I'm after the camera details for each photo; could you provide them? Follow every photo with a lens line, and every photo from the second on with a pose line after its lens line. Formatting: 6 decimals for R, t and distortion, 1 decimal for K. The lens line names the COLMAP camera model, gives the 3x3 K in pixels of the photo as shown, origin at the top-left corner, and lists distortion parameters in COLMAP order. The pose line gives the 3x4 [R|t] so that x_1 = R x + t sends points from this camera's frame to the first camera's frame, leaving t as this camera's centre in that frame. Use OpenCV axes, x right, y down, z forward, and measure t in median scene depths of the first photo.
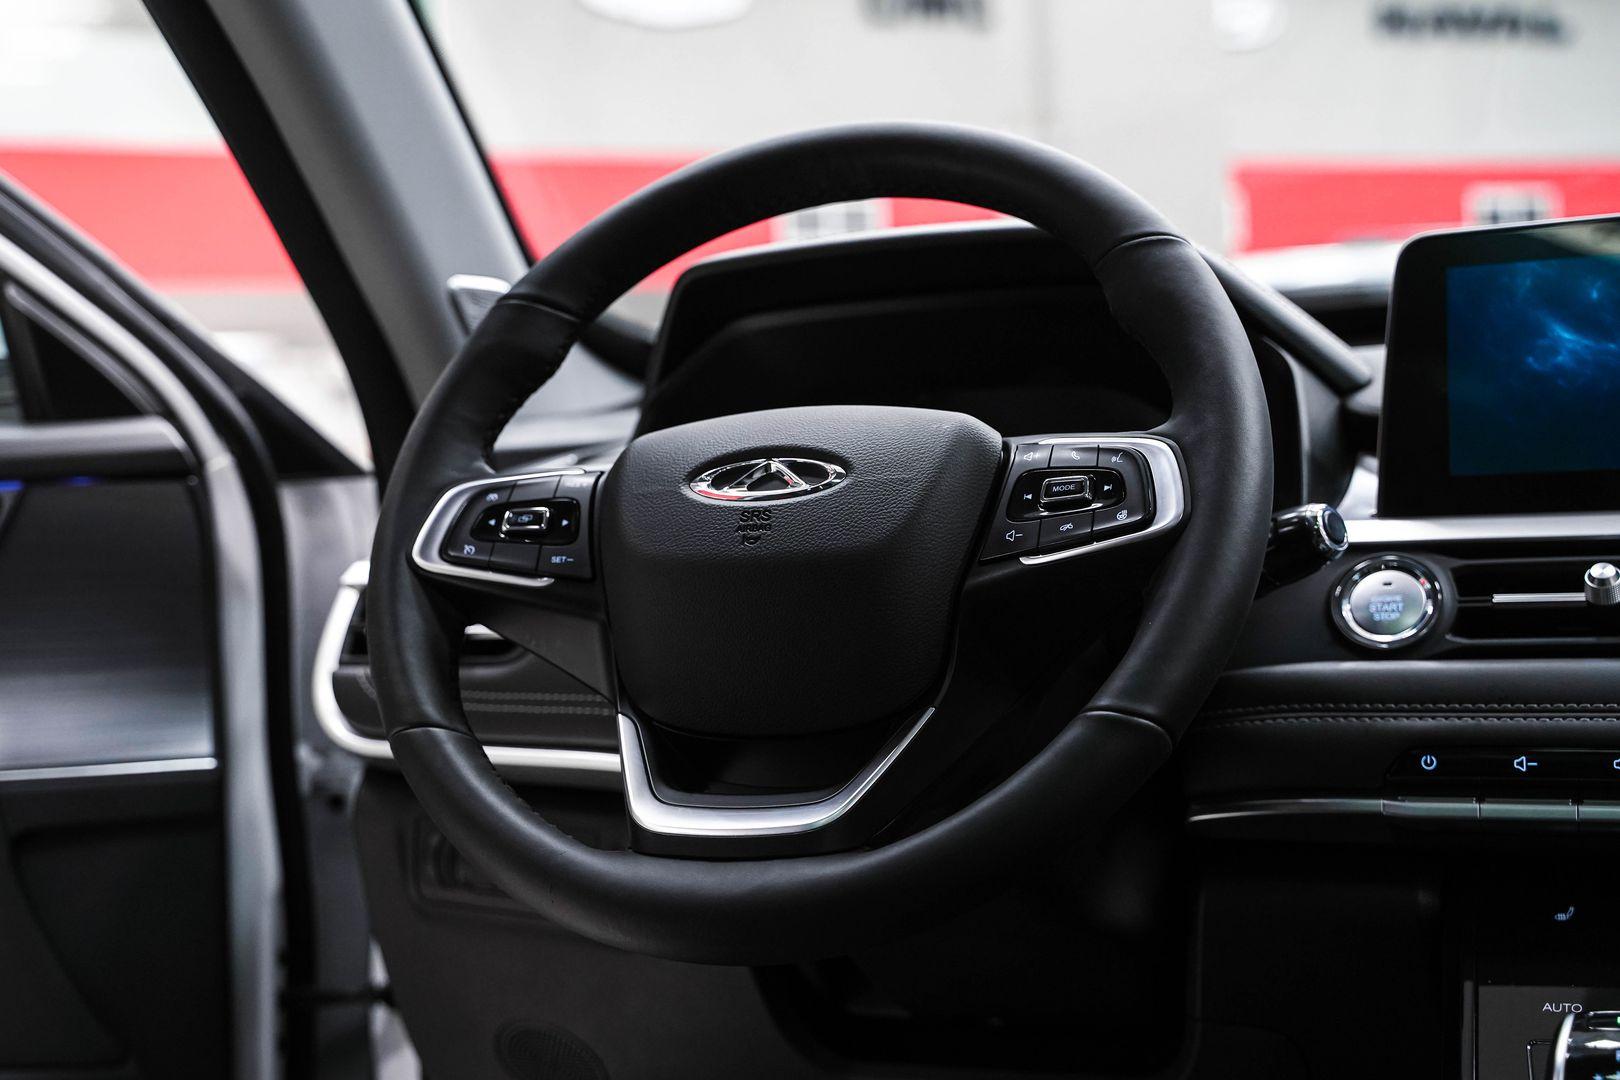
lens RADIAL K [[2285.8, 0, 788.5], [0, 2285.8, 542.5], [0, 0, 1]] dist [0.041656, 0.070696]
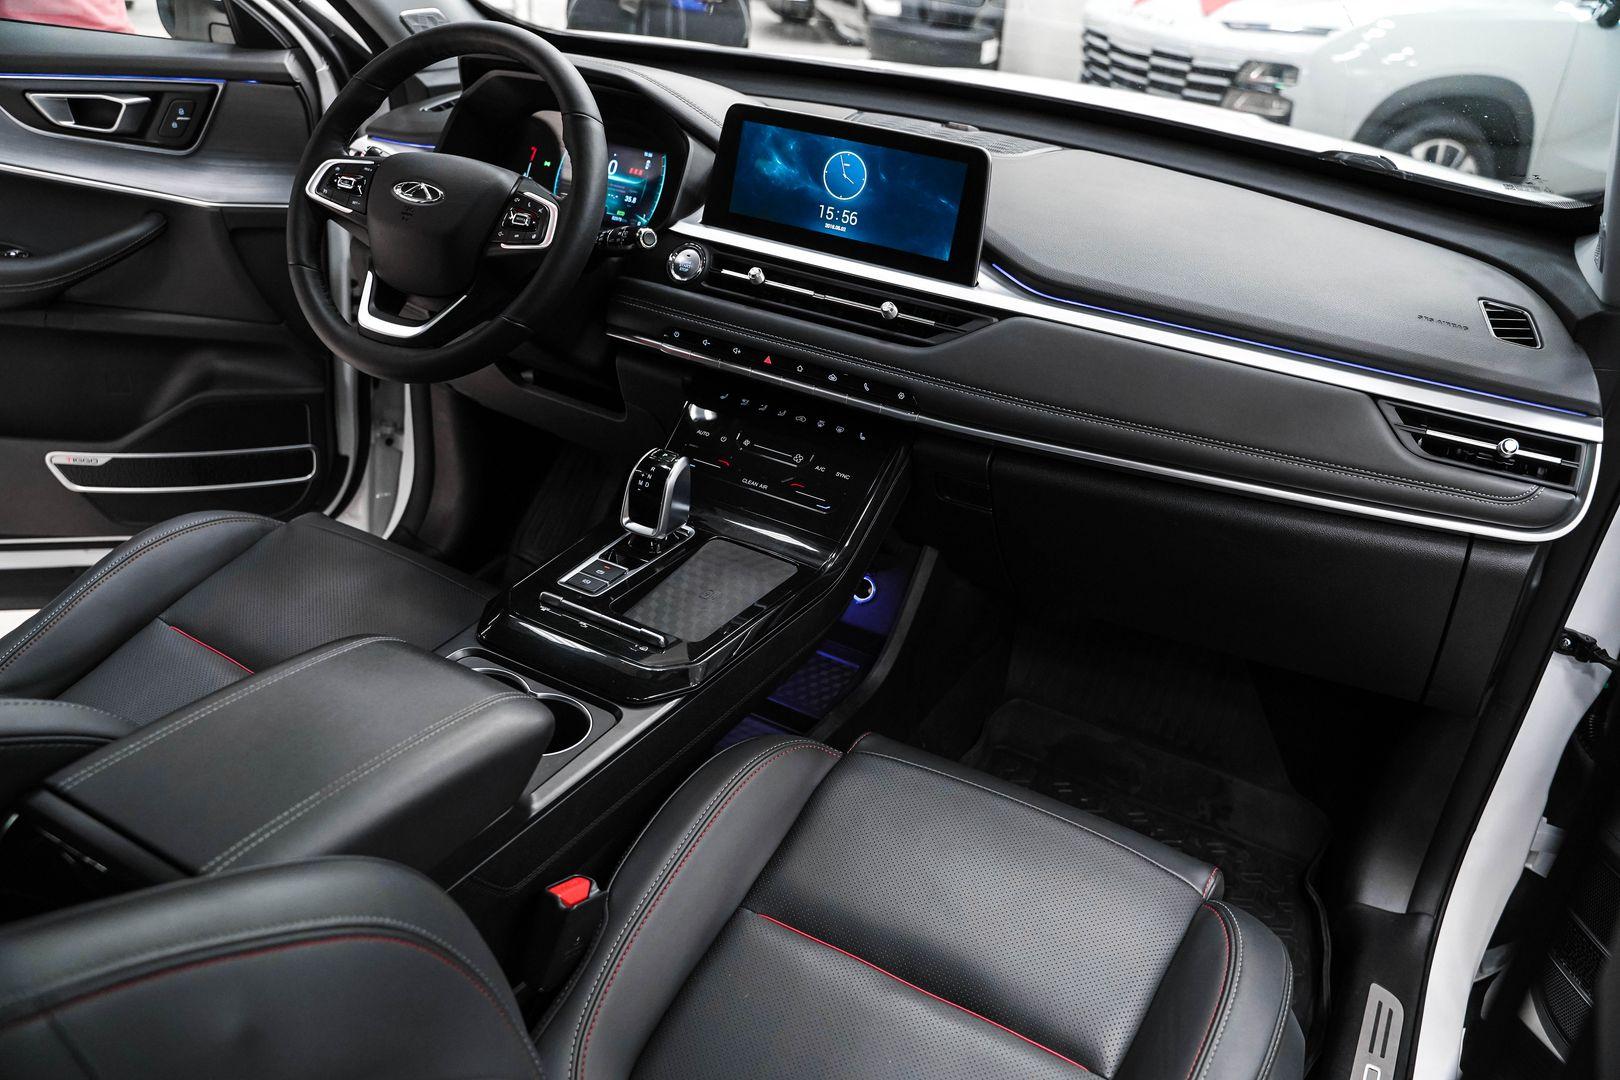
lens RADIAL K [[1299.6, 0, 810.0], [0, 1299.6, 540.0], [0, 0, 1]] dist [-0.118841, 0.088179]
pose [[0.984240, 0.171347, -0.043723, 0.509153], [-0.134341, 0.885284, 0.445224, -0.349374], [0.114995, -0.432334, 0.894351, -0.354136]]
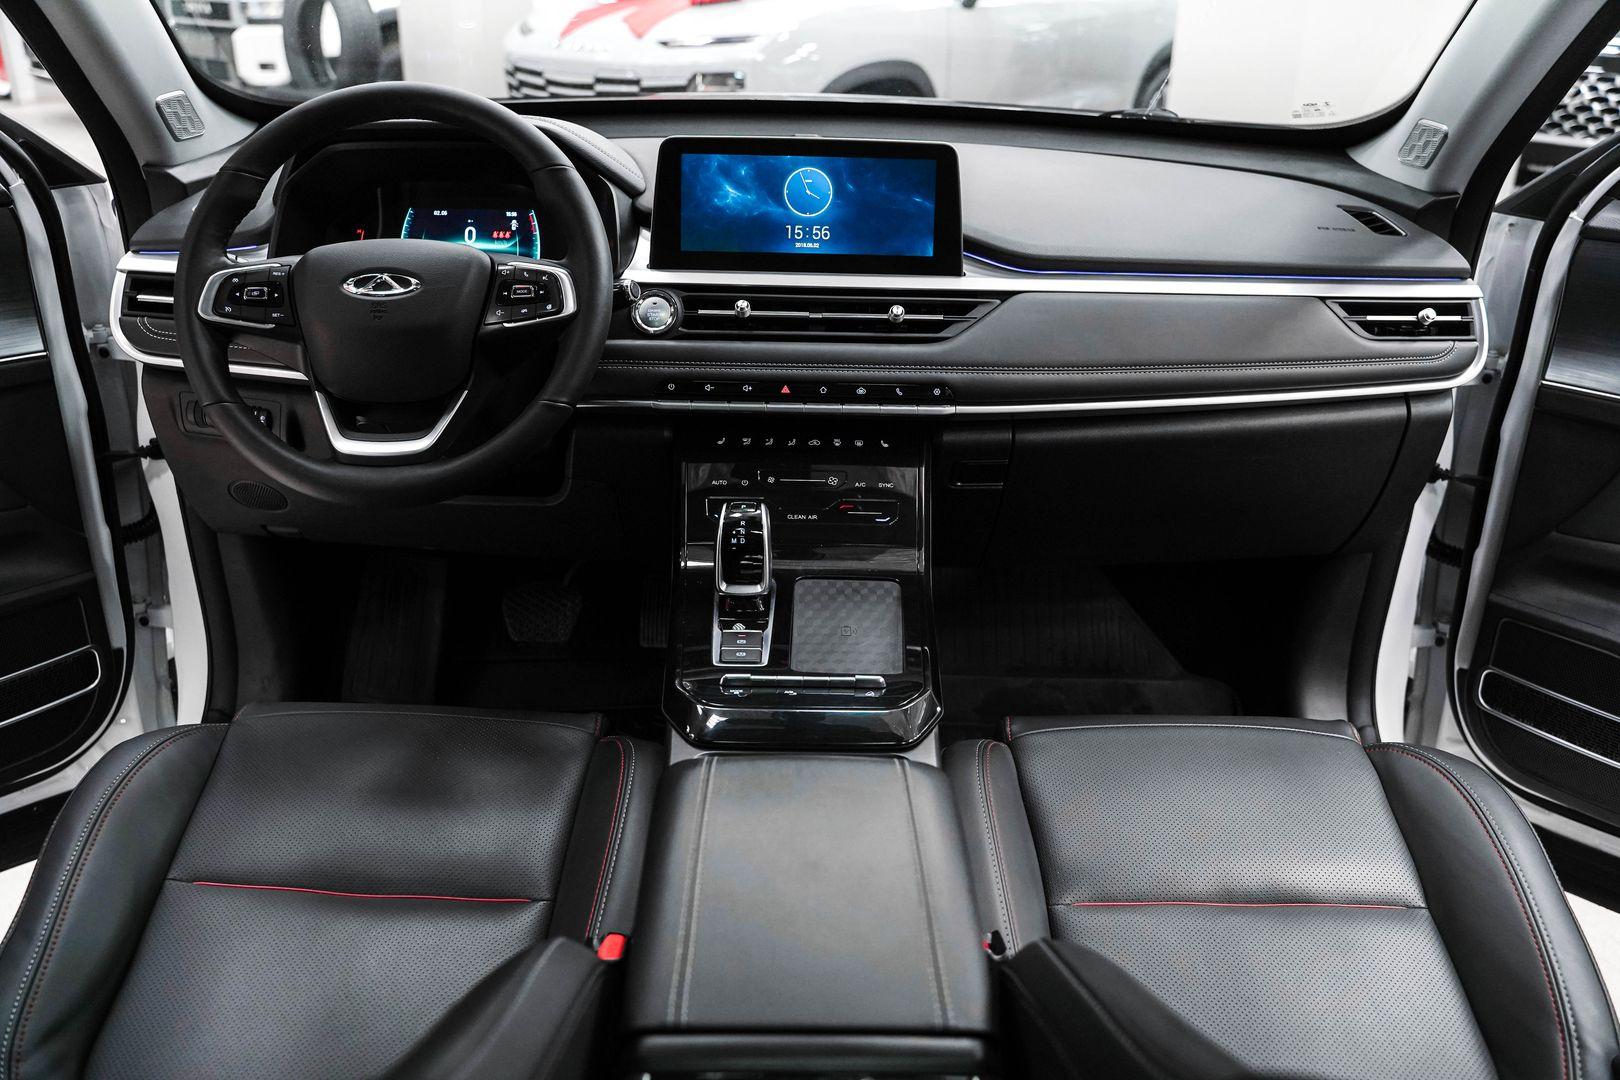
lens RADIAL K [[1299.6, 0, 810.0], [0, 1299.6, 540.0], [0, 0, 1]] dist [-0.118841, 0.088179]
pose [[0.920873, -0.097038, 0.377593, -0.107943], [-0.056590, 0.925000, 0.375728, -0.261229], [-0.385734, -0.367366, 0.846316, -0.243437]]
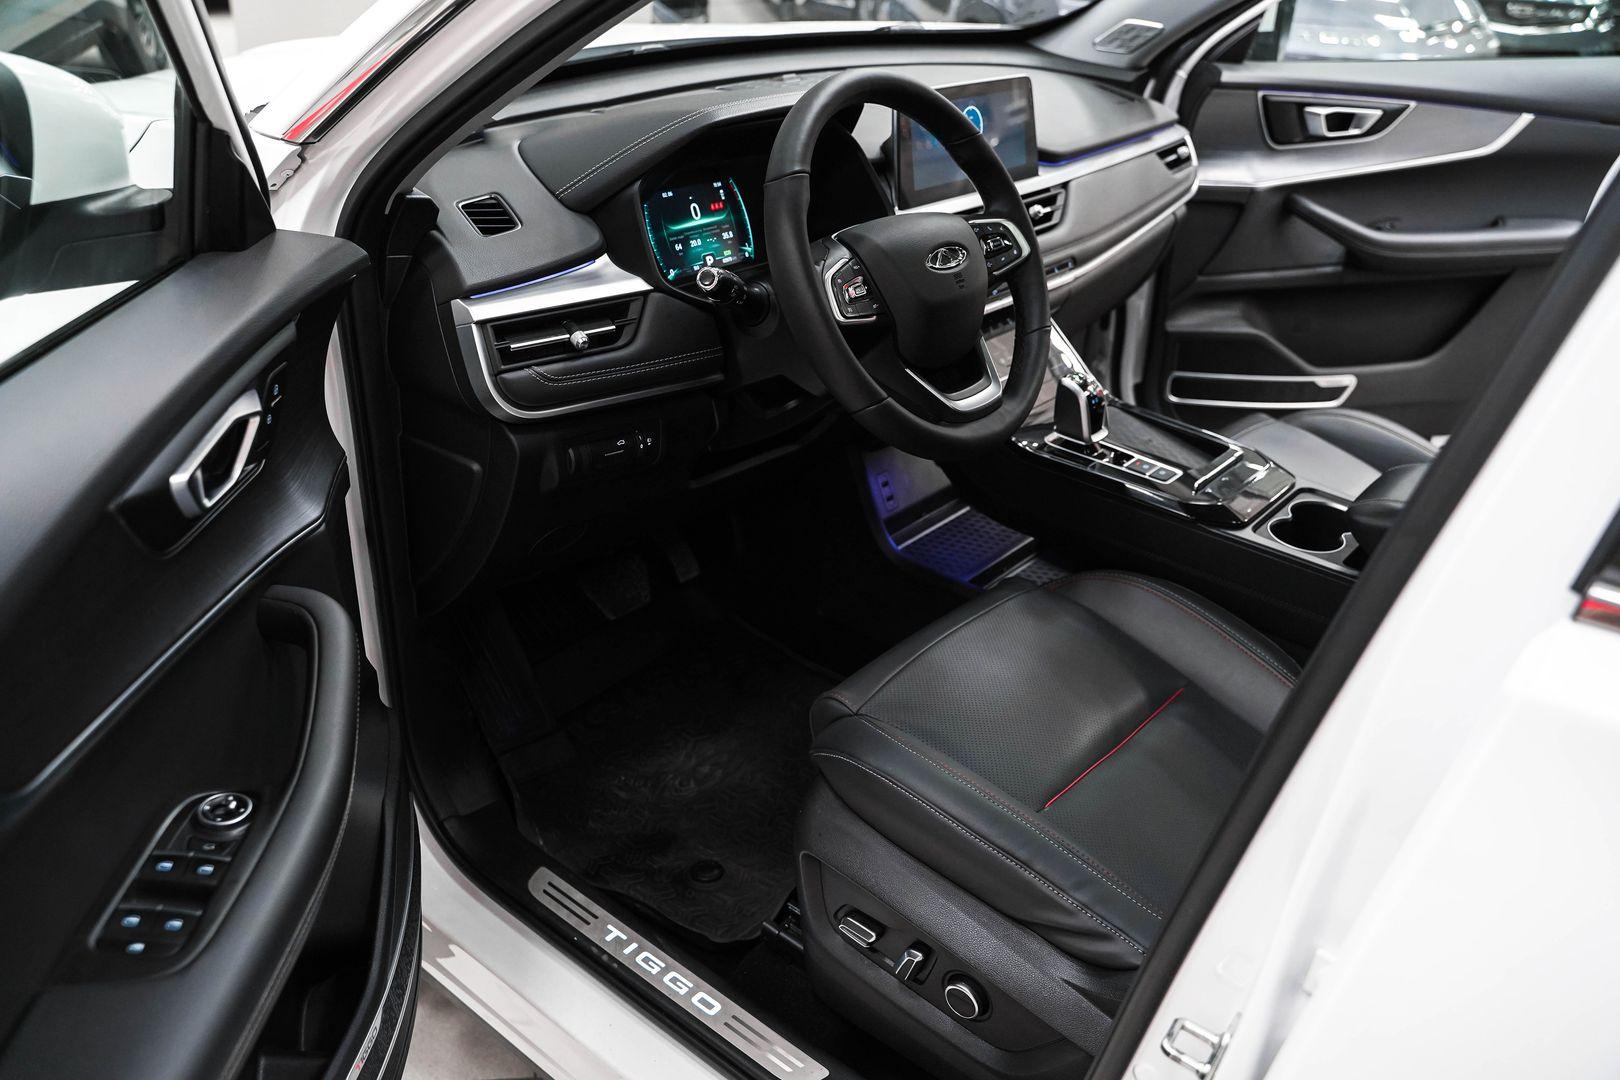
lens RADIAL K [[1299.6, 0, 810.0], [0, 1299.6, 540.0], [0, 0, 1]] dist [-0.118841, 0.088179]
pose [[0.307370, -0.396896, 0.864868, -1.241627], [-0.044523, 0.901873, 0.429701, -0.310382], [-0.950548, -0.170584, 0.259538, 0.687916]]
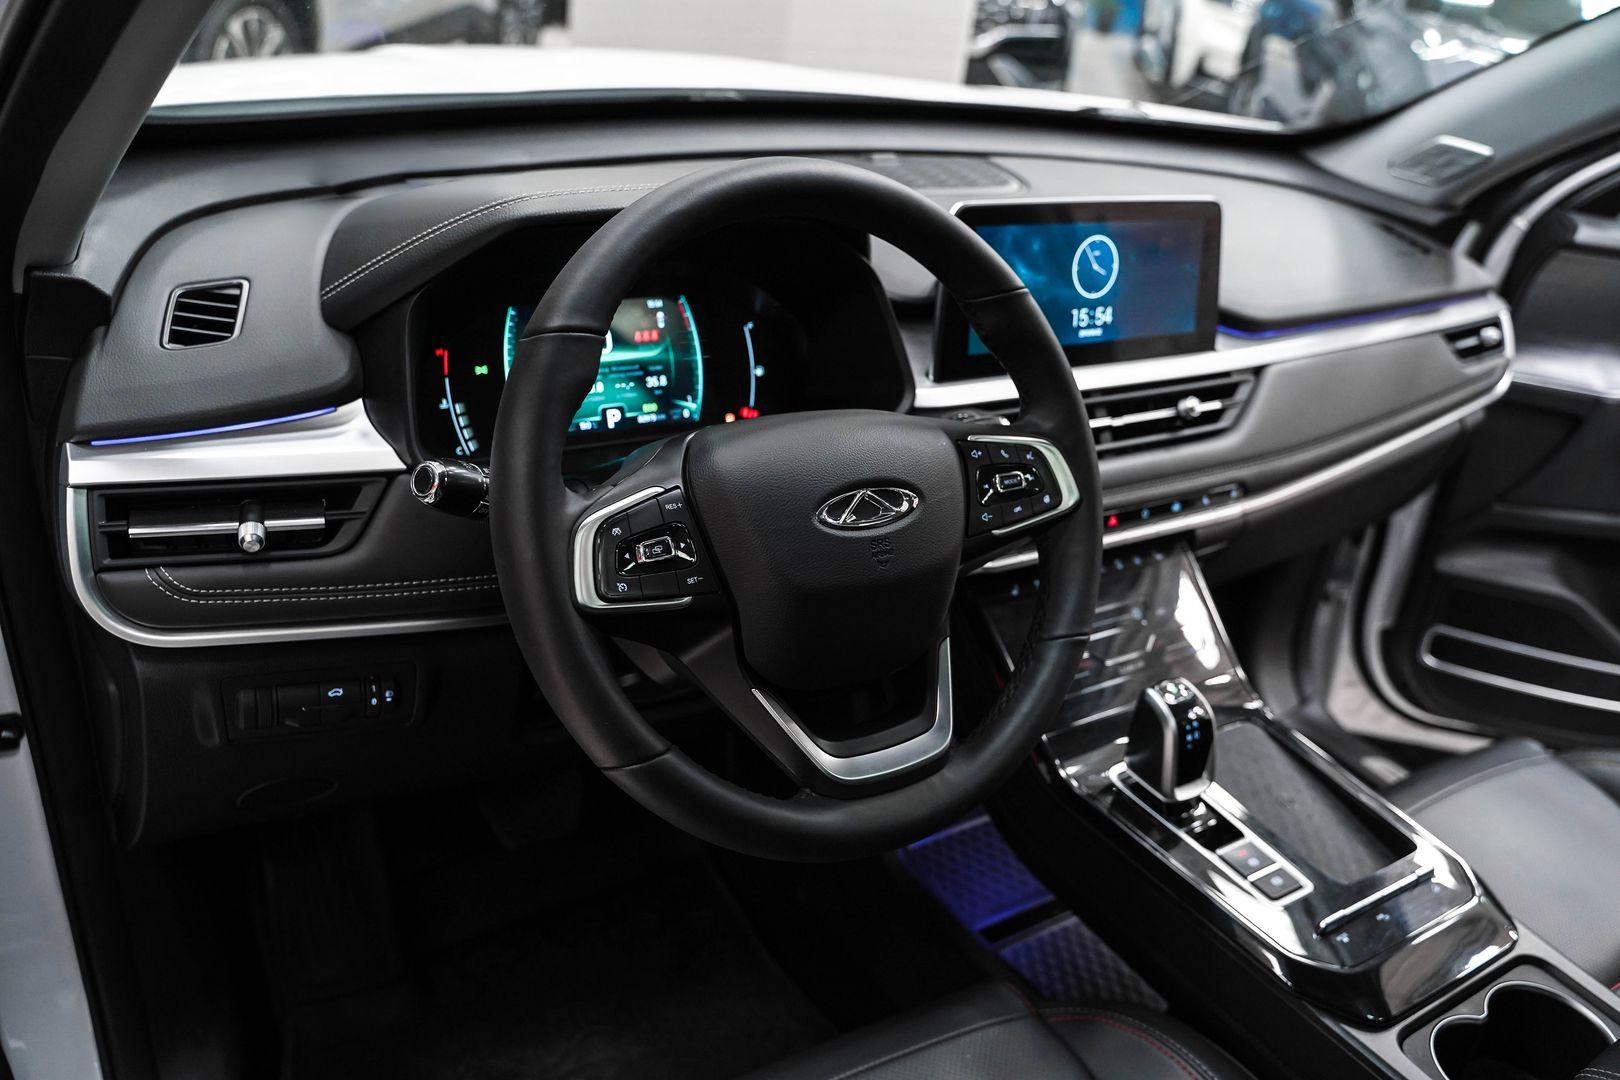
lens RADIAL K [[1299.6, 0, 810.0], [0, 1299.6, 540.0], [0, 0, 1]] dist [-0.118841, 0.088179]
pose [[0.573913, -0.274480, 0.771547, -0.575797], [-0.124417, 0.901994, 0.413434, -0.297658], [-0.809410, -0.333269, 0.483516, 0.611515]]
